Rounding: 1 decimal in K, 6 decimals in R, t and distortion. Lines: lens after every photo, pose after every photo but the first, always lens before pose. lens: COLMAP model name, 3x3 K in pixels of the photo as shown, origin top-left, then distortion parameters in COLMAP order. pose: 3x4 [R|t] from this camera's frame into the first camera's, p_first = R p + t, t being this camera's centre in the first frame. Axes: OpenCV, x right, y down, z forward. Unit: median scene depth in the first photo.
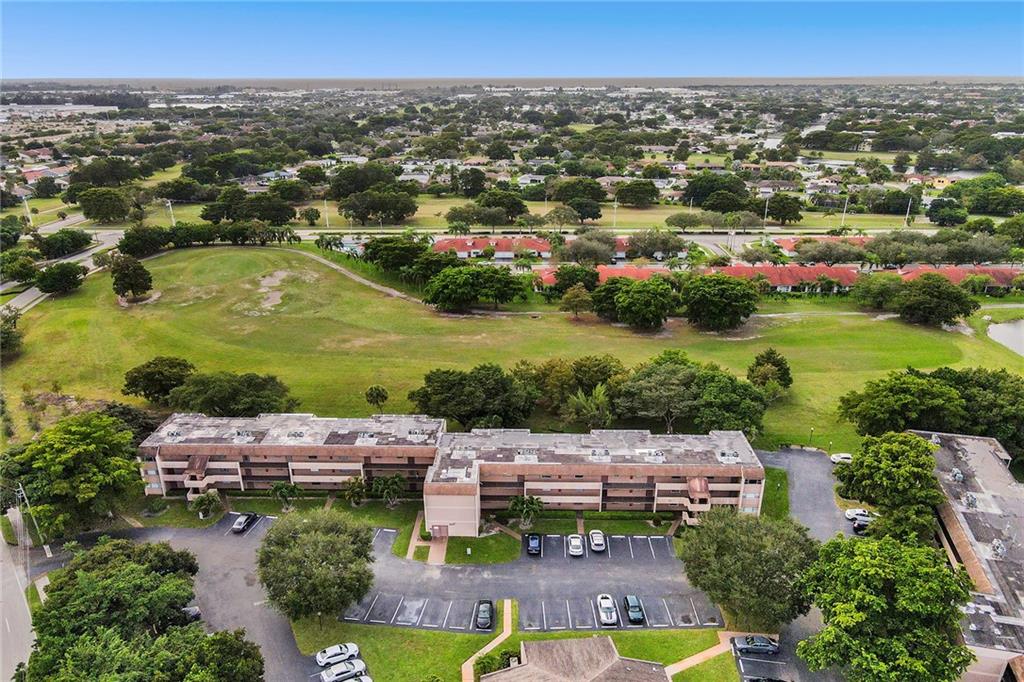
lens RADIAL K [[755.1, 0, 510.6], [0, 755.1, 366.8], [0, 0, 1]] dist [-0.005643, 0.035503]
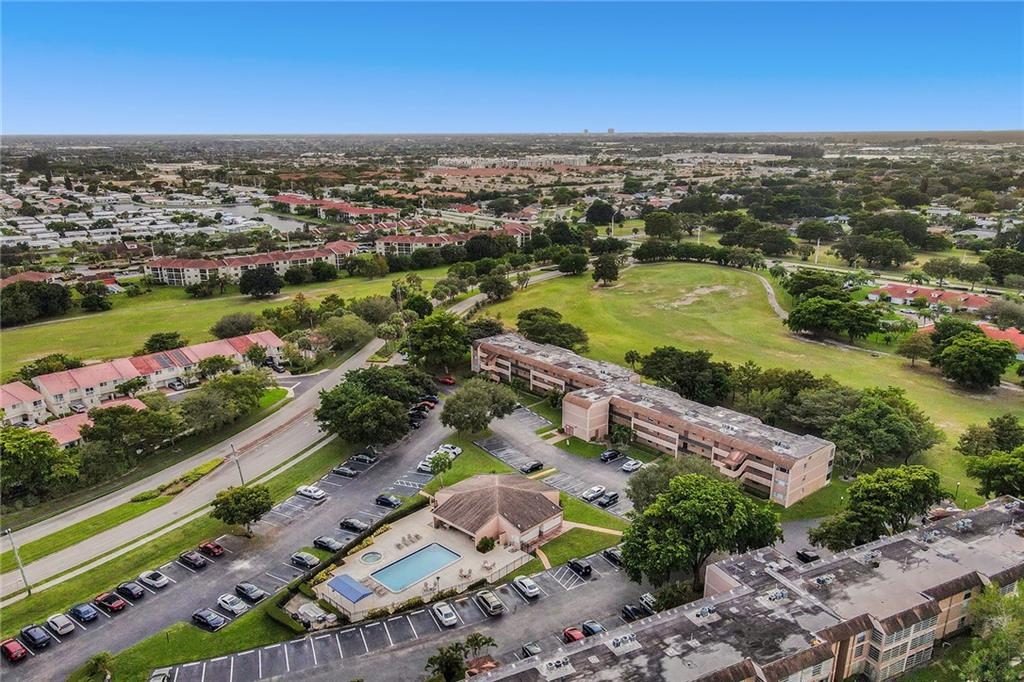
lens RADIAL K [[755.1, 0, 510.6], [0, 755.1, 366.8], [0, 0, 1]] dist [-0.005643, 0.035503]
pose [[0.660139, 0.226319, -0.716237, 0.447075], [-0.270594, 0.961160, 0.054311, 0.027159], [0.700710, 0.157956, 0.695741, -0.061050]]
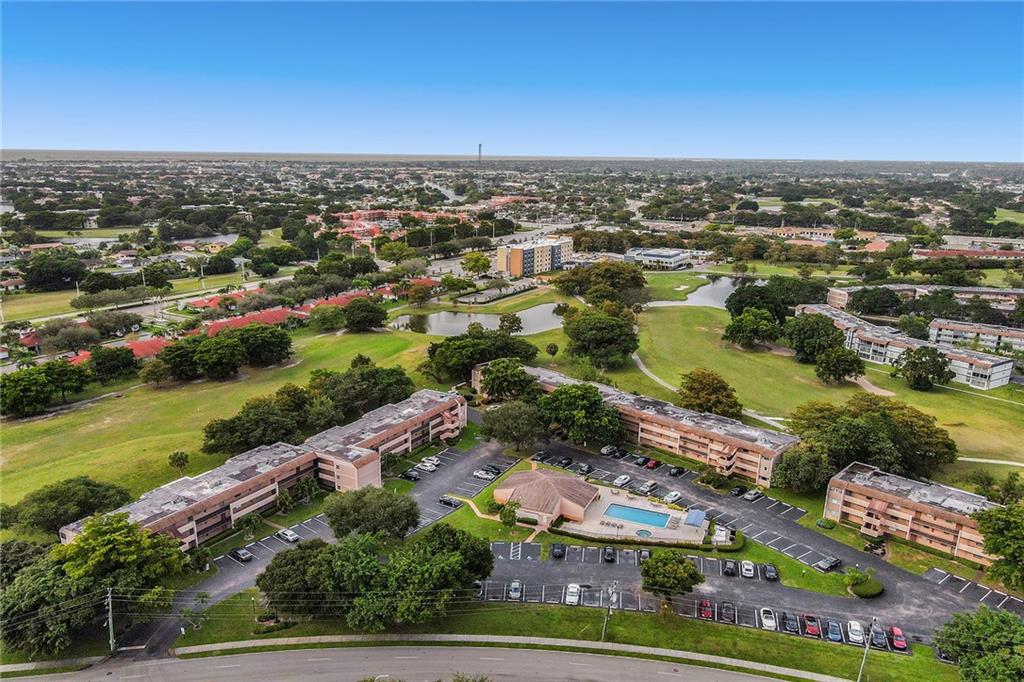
lens RADIAL K [[755.1, 0, 510.6], [0, 755.1, 366.8], [0, 0, 1]] dist [-0.005643, 0.035503]
pose [[0.481355, -0.230947, 0.845554, -0.595827], [0.305626, 0.948347, 0.085037, -0.027084], [-0.821517, 0.217490, 0.527075, -0.030292]]
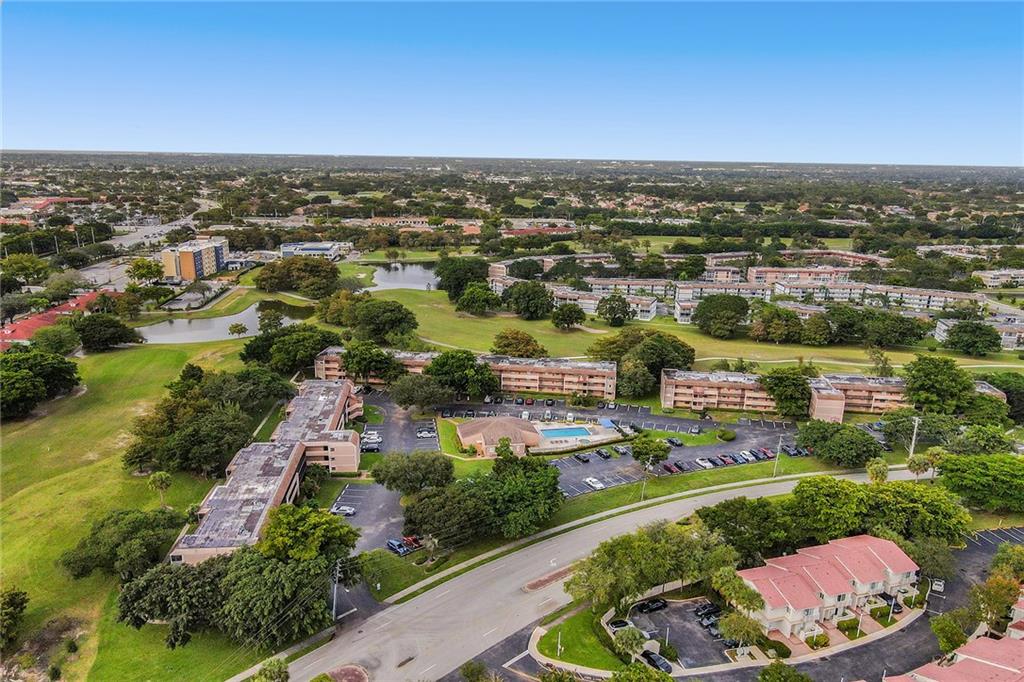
lens RADIAL K [[755.1, 0, 510.6], [0, 755.1, 366.8], [0, 0, 1]] dist [-0.005643, 0.035503]
pose [[-0.125899, -0.267352, 0.955339, -0.844107], [0.345575, 0.890865, 0.294850, -0.175437], [-0.929907, 0.367263, -0.019769, 0.340753]]
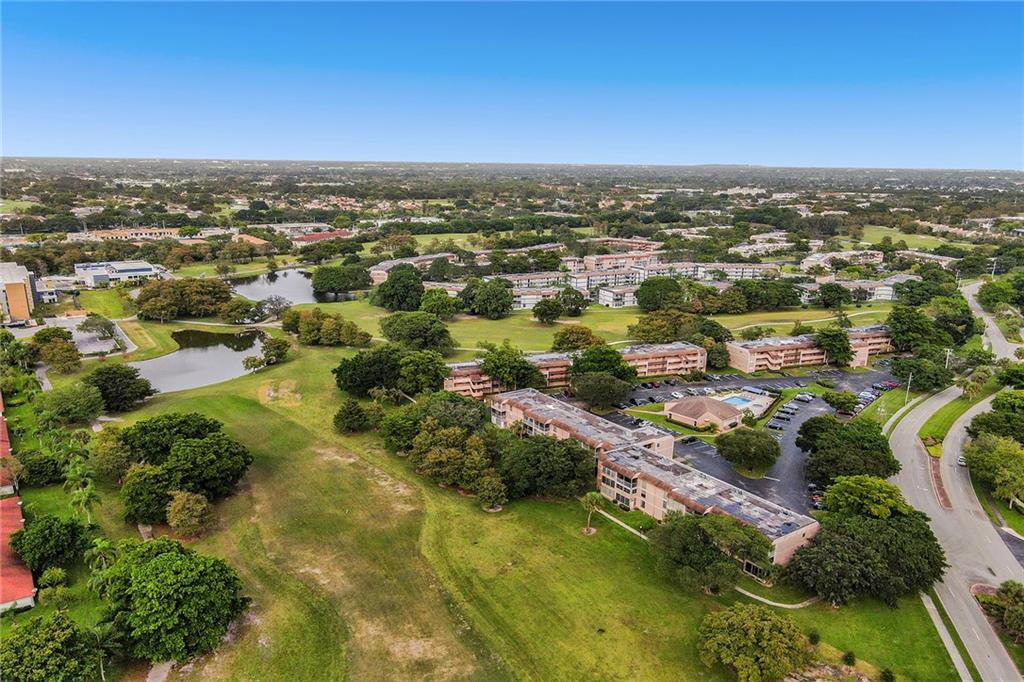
lens RADIAL K [[755.1, 0, 510.6], [0, 755.1, 366.8], [0, 0, 1]] dist [-0.005643, 0.035503]
pose [[-0.593178, -0.218074, 0.774973, -0.617620], [0.283758, 0.844206, 0.454750, -0.443219], [-0.753406, 0.489653, -0.438884, 1.007716]]
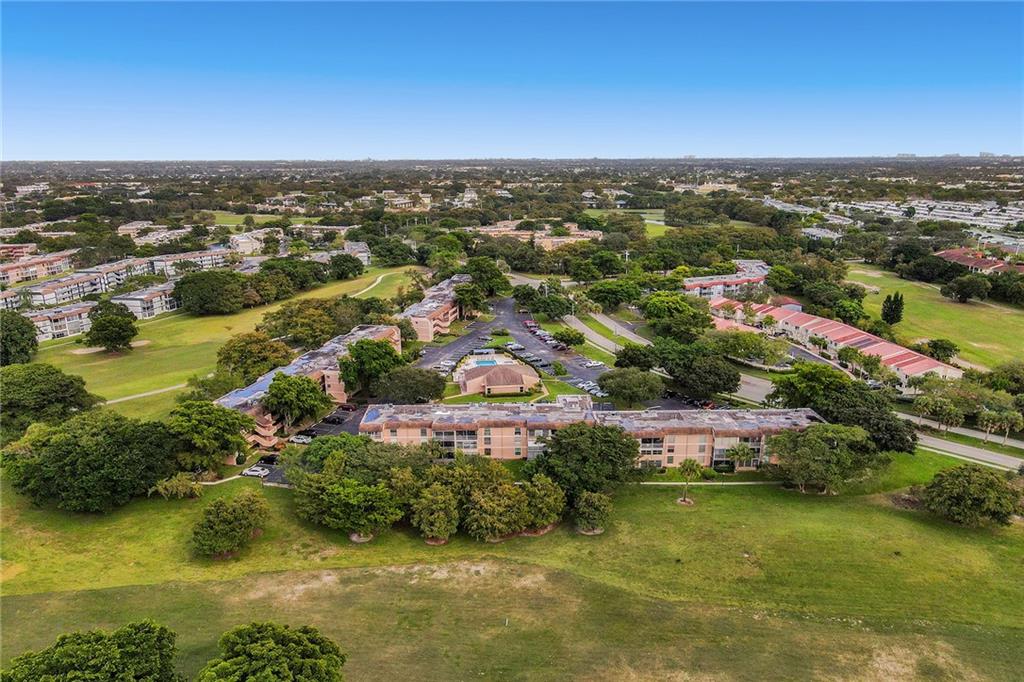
lens RADIAL K [[755.1, 0, 510.6], [0, 755.1, 366.8], [0, 0, 1]] dist [-0.005643, 0.035503]
pose [[-0.999153, 0.020476, -0.035681, 0.058475], [-0.005187, 0.797717, 0.603010, -0.450063], [0.040811, 0.602684, -0.796935, 1.162779]]
